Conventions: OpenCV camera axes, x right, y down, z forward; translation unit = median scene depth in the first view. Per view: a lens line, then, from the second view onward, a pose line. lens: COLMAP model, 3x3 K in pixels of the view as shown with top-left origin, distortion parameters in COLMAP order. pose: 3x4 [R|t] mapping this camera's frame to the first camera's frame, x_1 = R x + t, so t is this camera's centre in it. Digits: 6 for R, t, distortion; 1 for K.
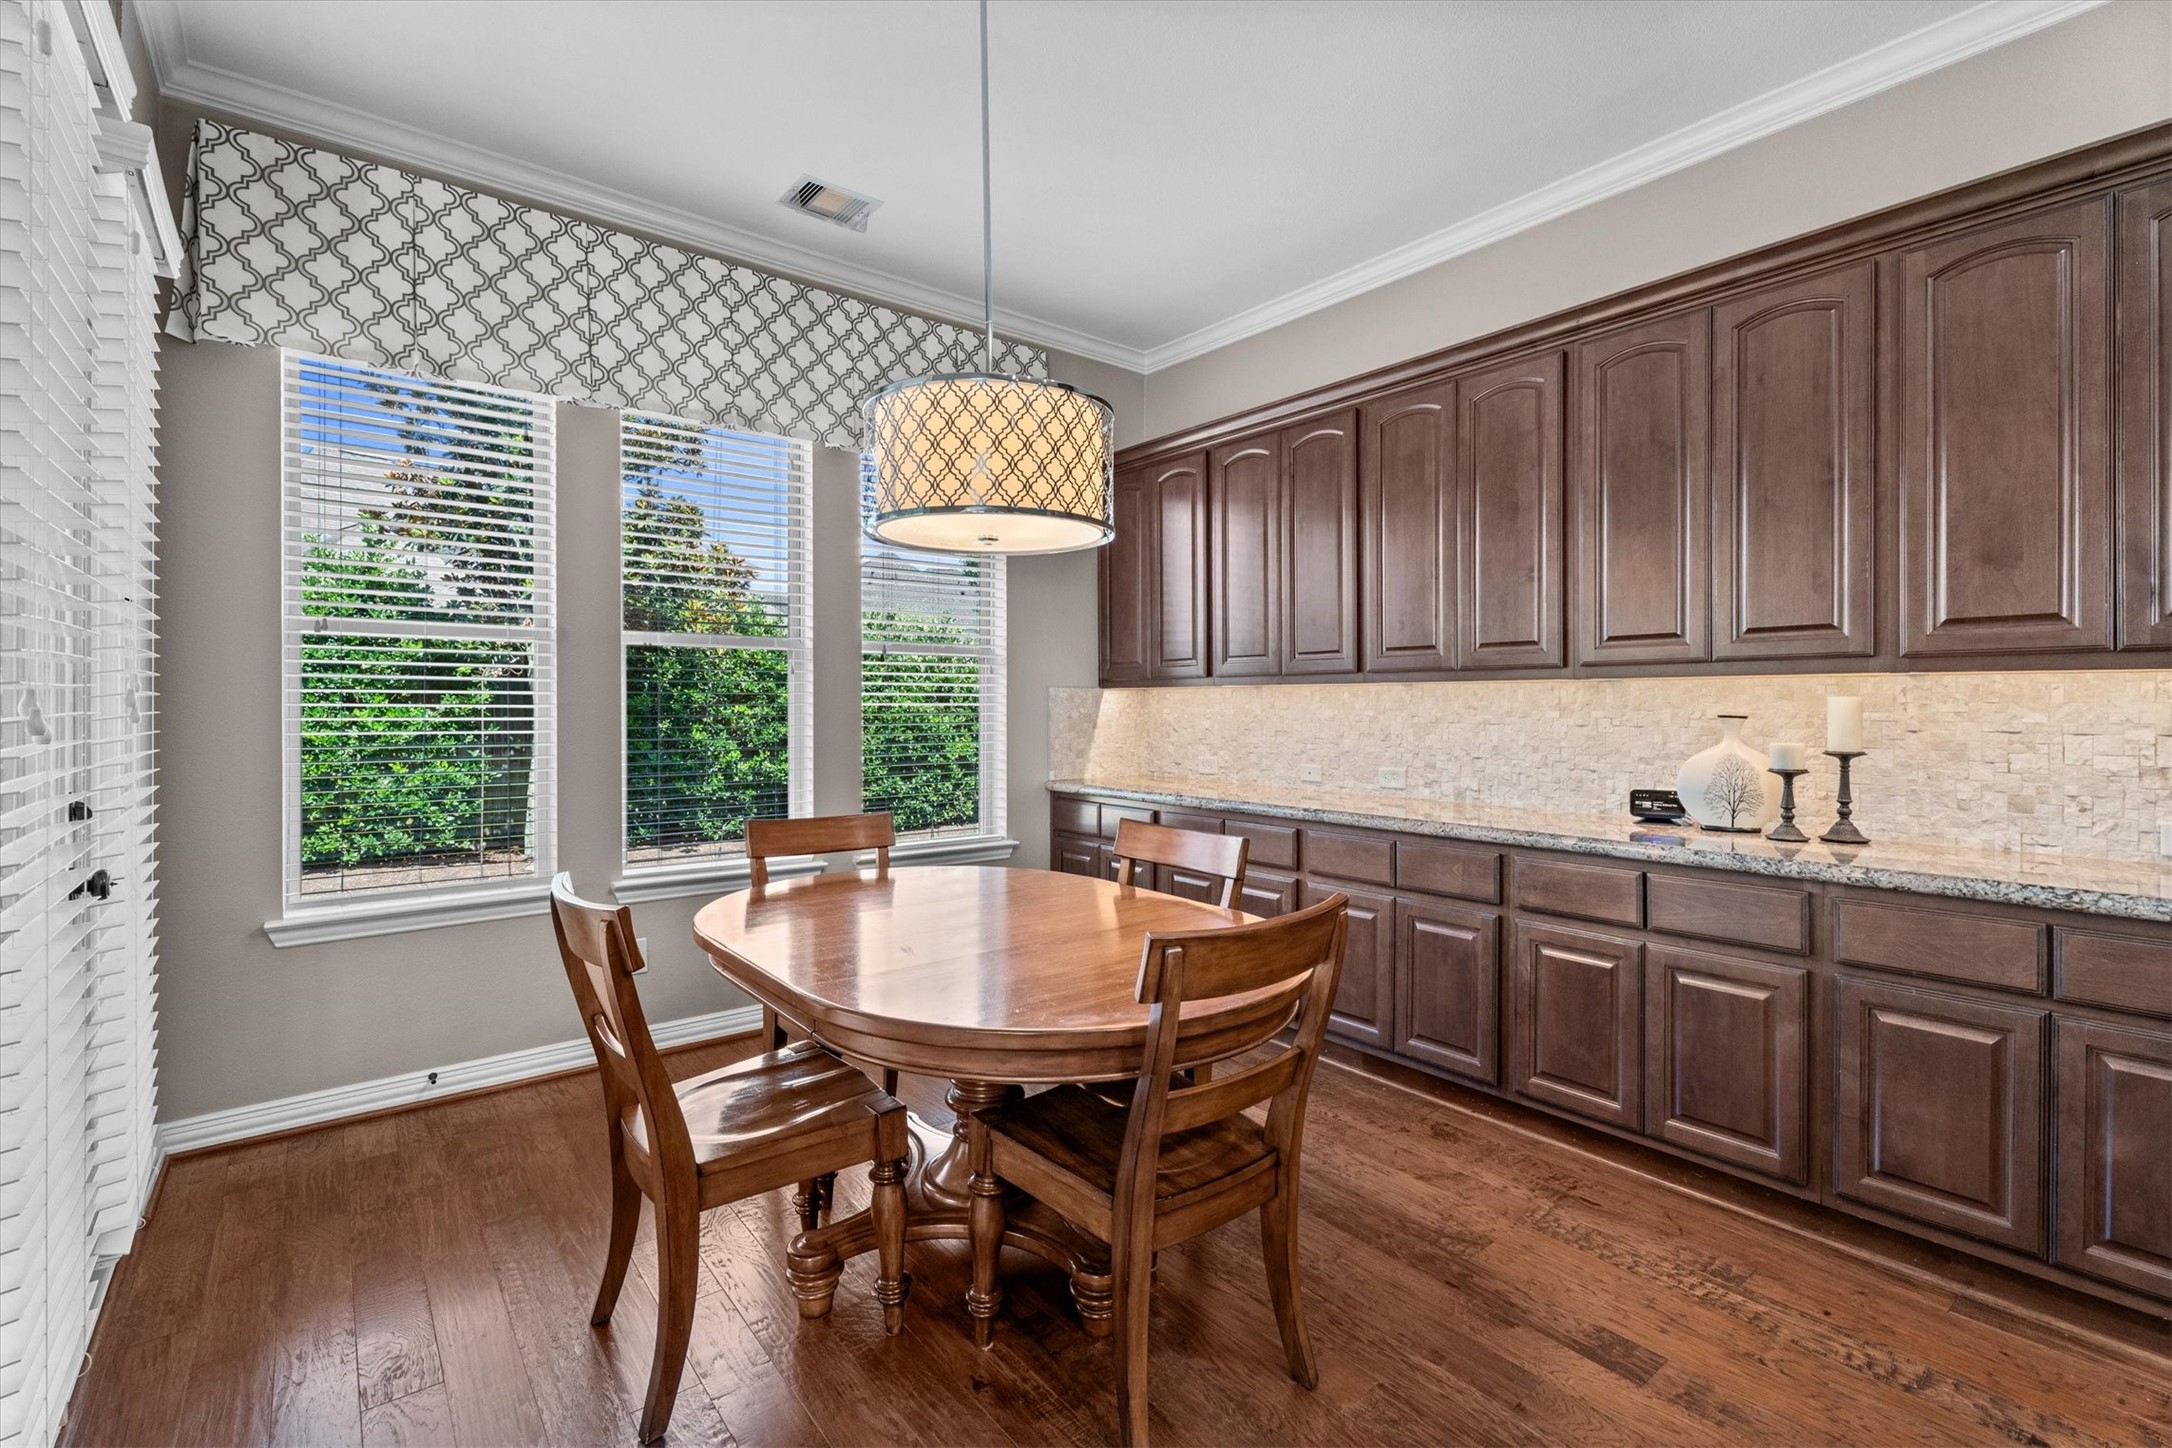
lens RADIAL K [[961.9, 0, 1090.7], [0, 961.9, 712.6], [0, 0, 1]] dist [-0.000531, 0.000201]
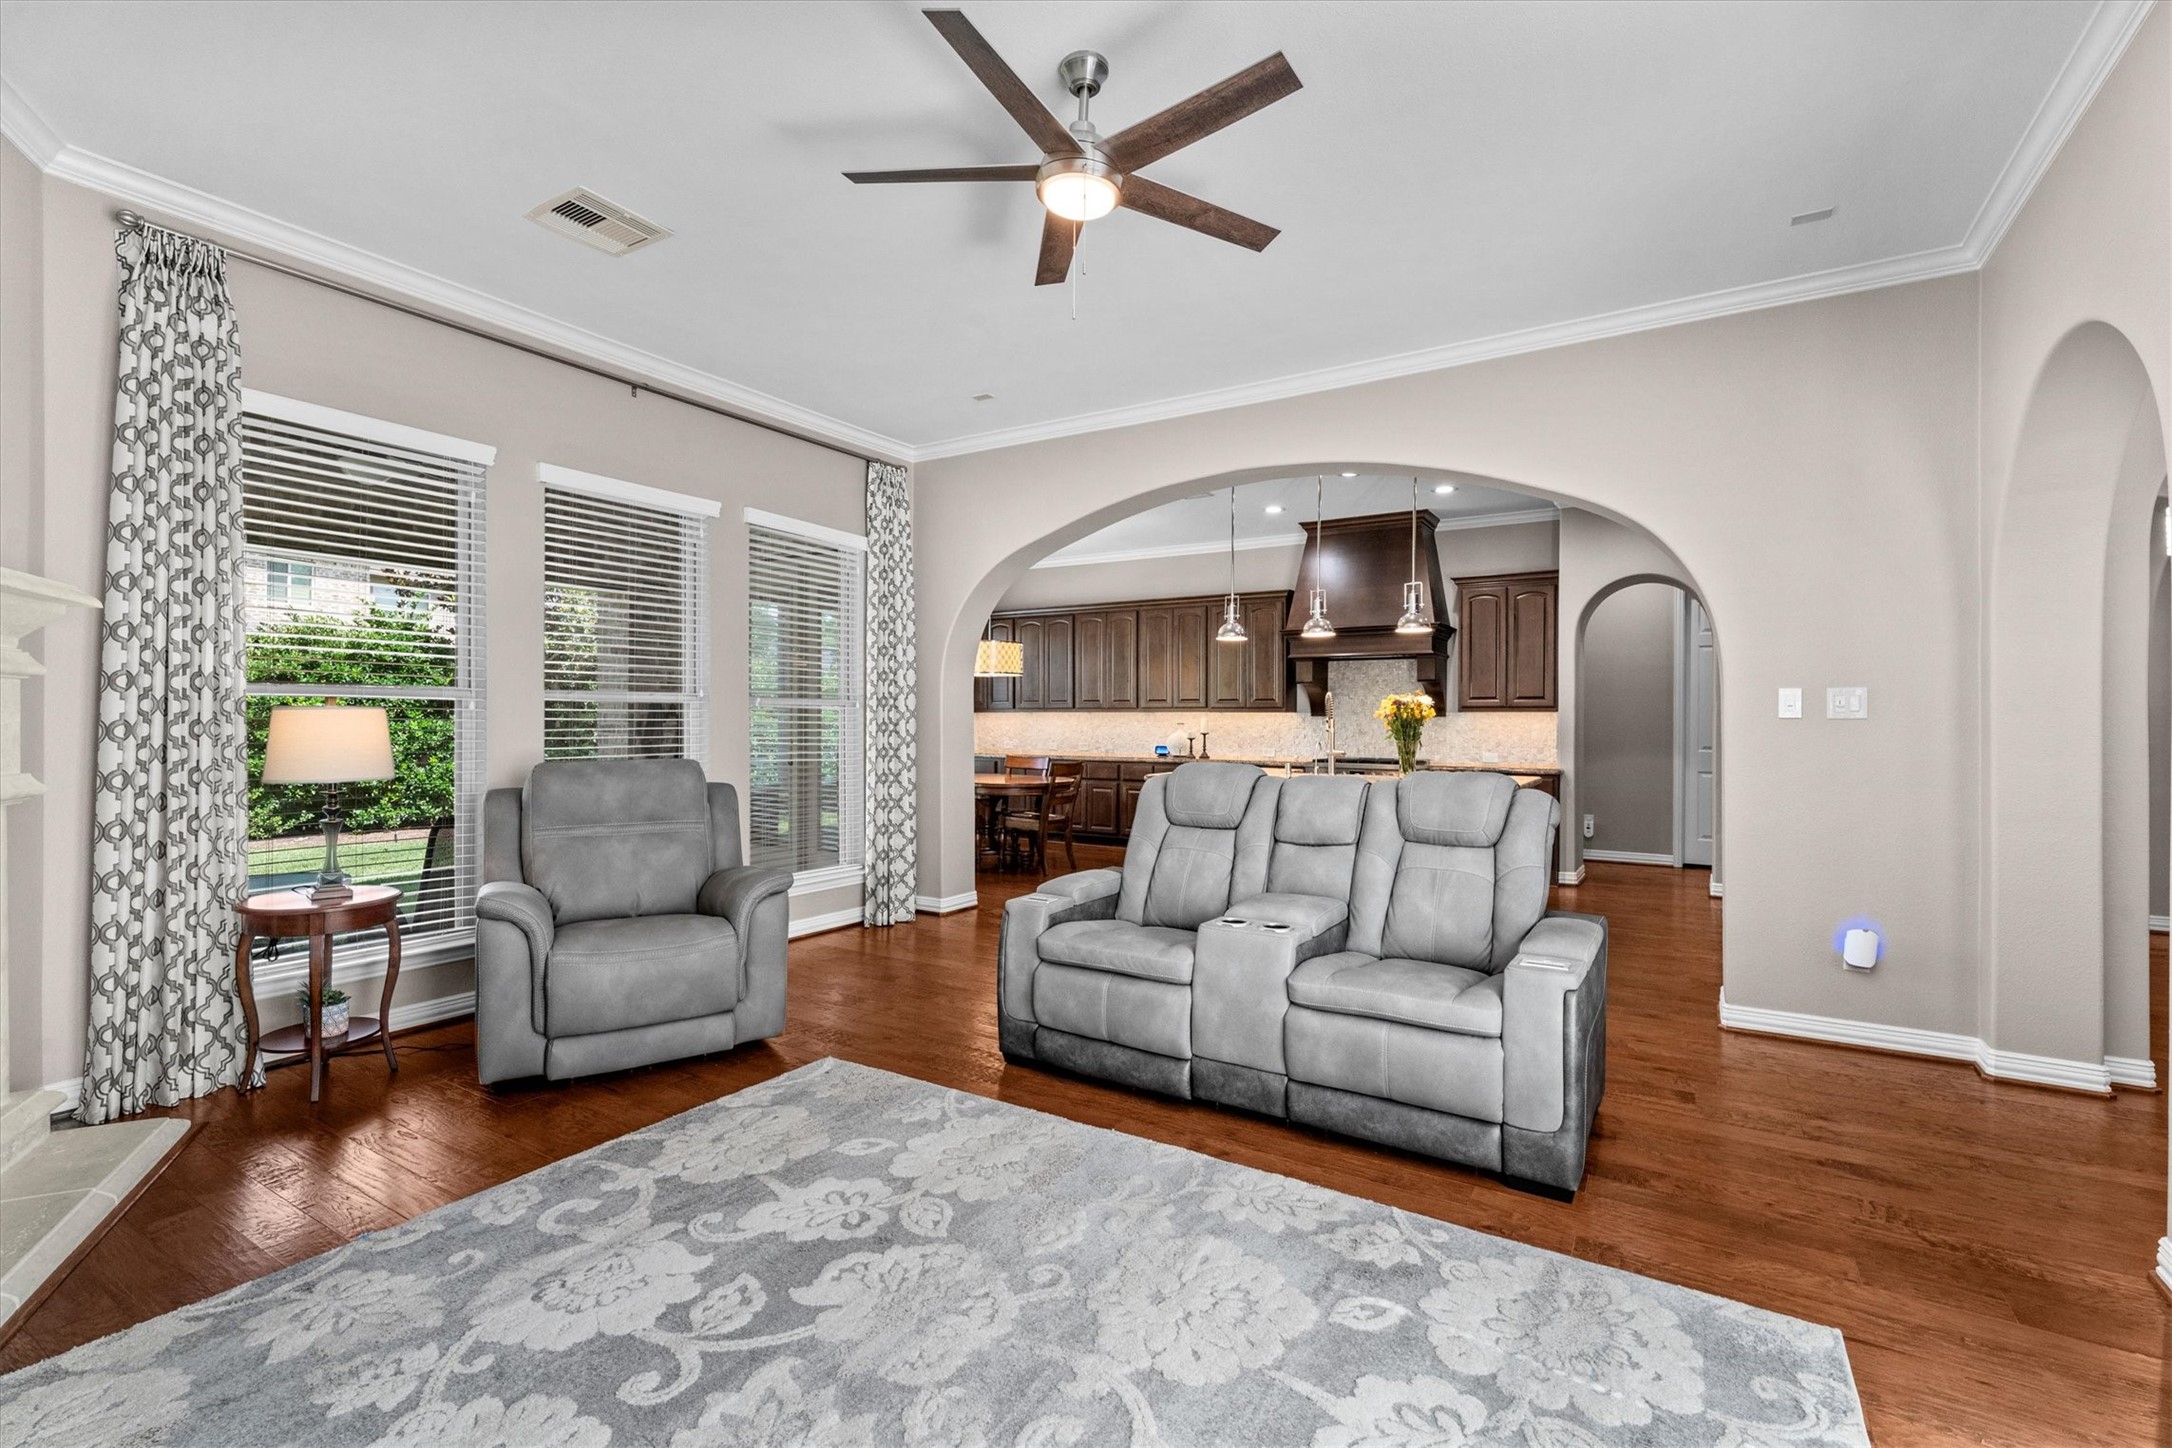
lens RADIAL K [[961.9, 0, 1083.3], [0, 961.9, 723.4], [0, 0, 1]] dist [-0.000531, 0.000201]
pose [[0.944328, 0.000879, 0.329004, -0.728572], [-0.000114, 0.999997, -0.002344, 0.010737], [-0.329005, 0.002176, 0.944326, -1.959317]]
